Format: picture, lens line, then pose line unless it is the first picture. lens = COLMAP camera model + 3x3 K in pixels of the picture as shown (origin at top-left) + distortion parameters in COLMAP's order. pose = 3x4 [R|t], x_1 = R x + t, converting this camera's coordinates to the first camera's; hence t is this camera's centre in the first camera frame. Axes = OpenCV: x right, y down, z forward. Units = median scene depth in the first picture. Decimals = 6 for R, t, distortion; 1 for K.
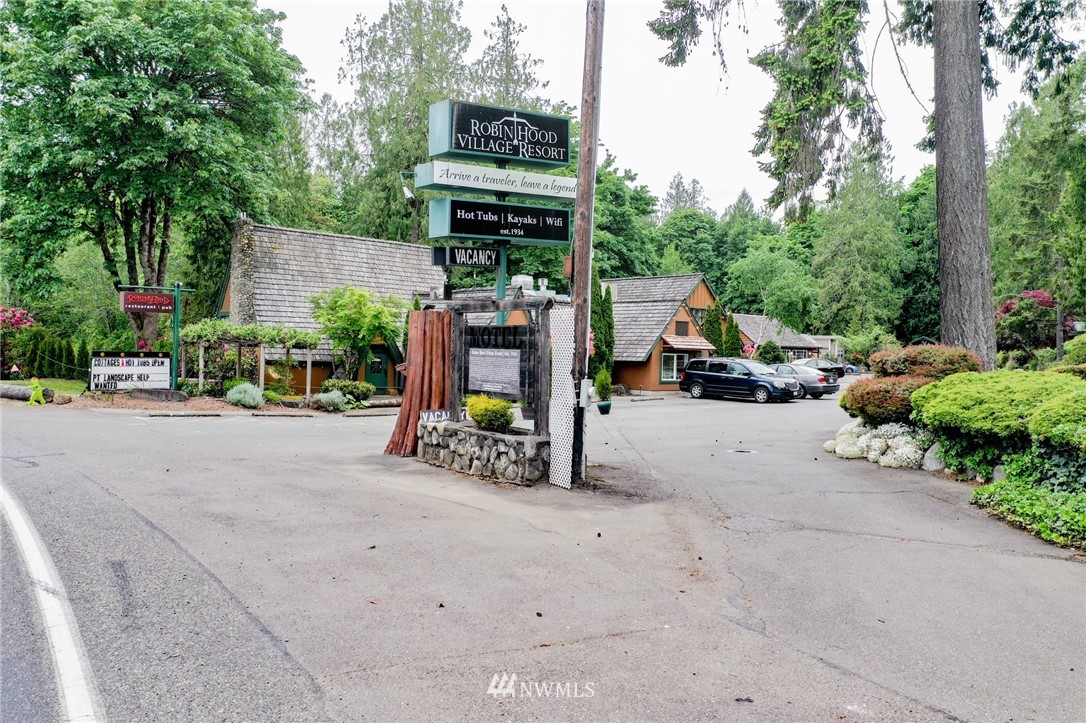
lens RADIAL K [[846.7, 0, 537.8], [0, 846.7, 363.6], [0, 0, 1]] dist [-0.004043, -0.004678]
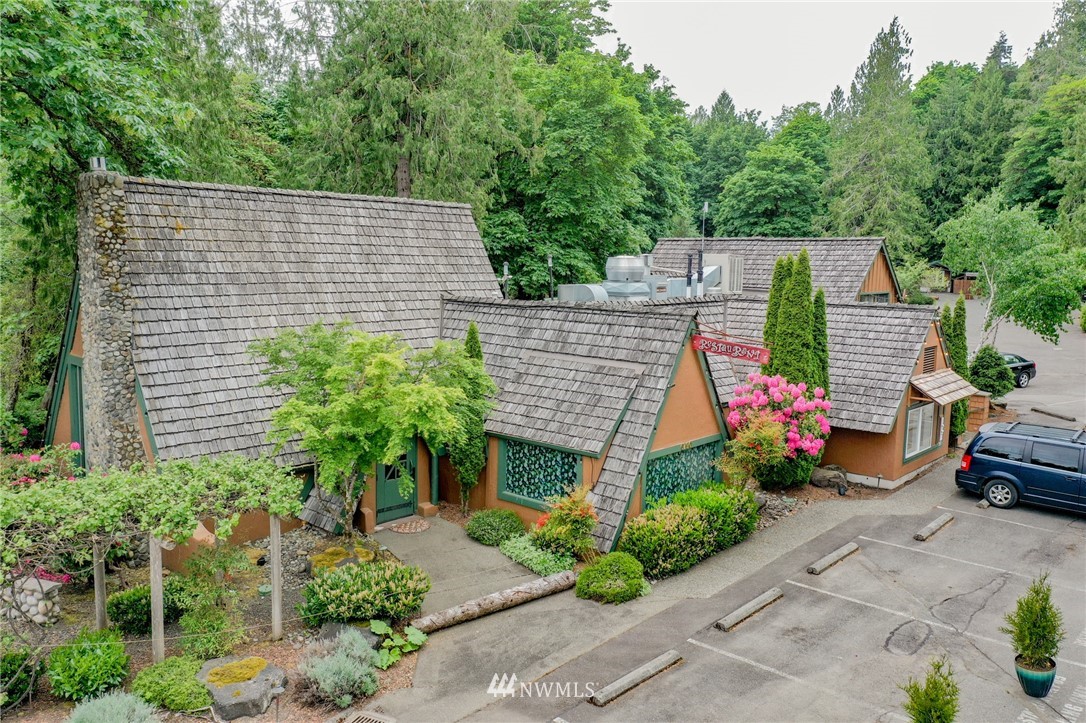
lens RADIAL K [[846.7, 0, 537.8], [0, 846.7, 363.6], [0, 0, 1]] dist [-0.004043, -0.004678]
pose [[0.996077, -0.019512, 0.086315, -0.138184], [0.009353, 0.993138, 0.116572, -0.106642], [-0.087997, -0.115307, 0.989424, 0.462605]]
